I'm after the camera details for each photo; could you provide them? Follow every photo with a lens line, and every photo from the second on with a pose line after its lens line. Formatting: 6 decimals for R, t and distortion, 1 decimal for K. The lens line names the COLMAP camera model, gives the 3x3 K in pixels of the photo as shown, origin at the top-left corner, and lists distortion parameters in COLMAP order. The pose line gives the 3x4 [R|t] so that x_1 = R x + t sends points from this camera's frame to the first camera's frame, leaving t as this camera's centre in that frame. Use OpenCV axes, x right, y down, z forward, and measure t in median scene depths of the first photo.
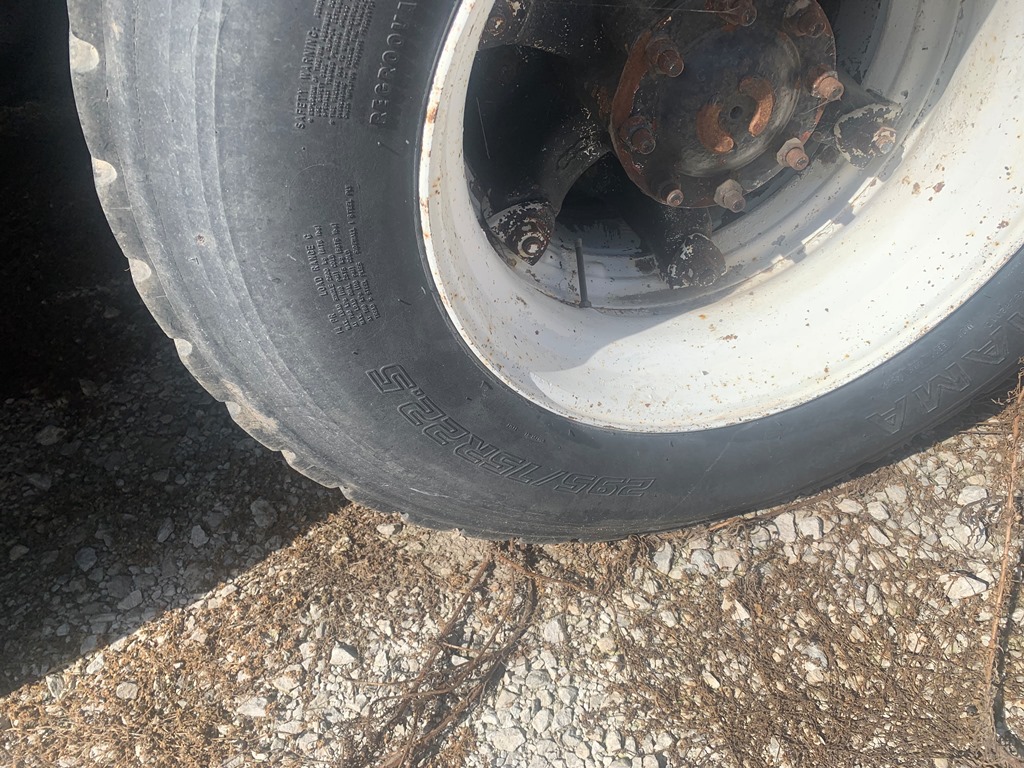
lens RADIAL K [[796.9, 0, 514.7], [0, 796.9, 380.4], [0, 0, 1]] dist [0.030686, -0.026758]
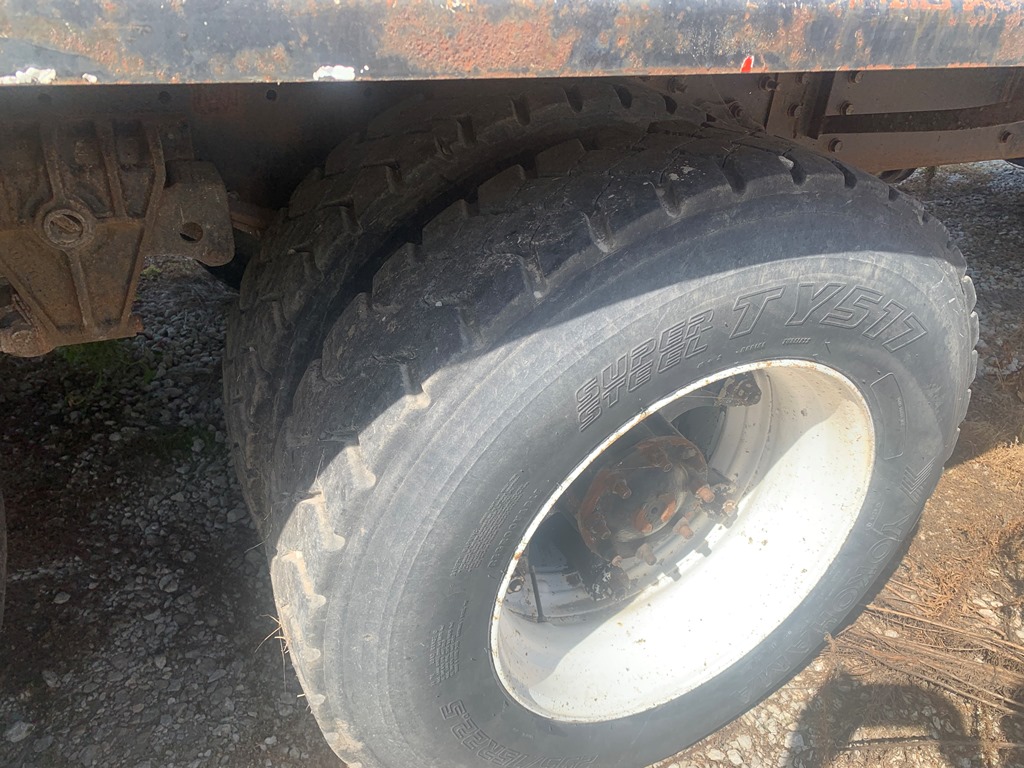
lens RADIAL K [[796.9, 0, 514.7], [0, 796.9, 380.4], [0, 0, 1]] dist [0.030686, -0.026758]
pose [[0.965867, 0.039591, 0.255996, -0.306018], [0.018720, 0.974999, -0.221418, -0.179350], [-0.258363, 0.218652, 0.940978, -0.358560]]
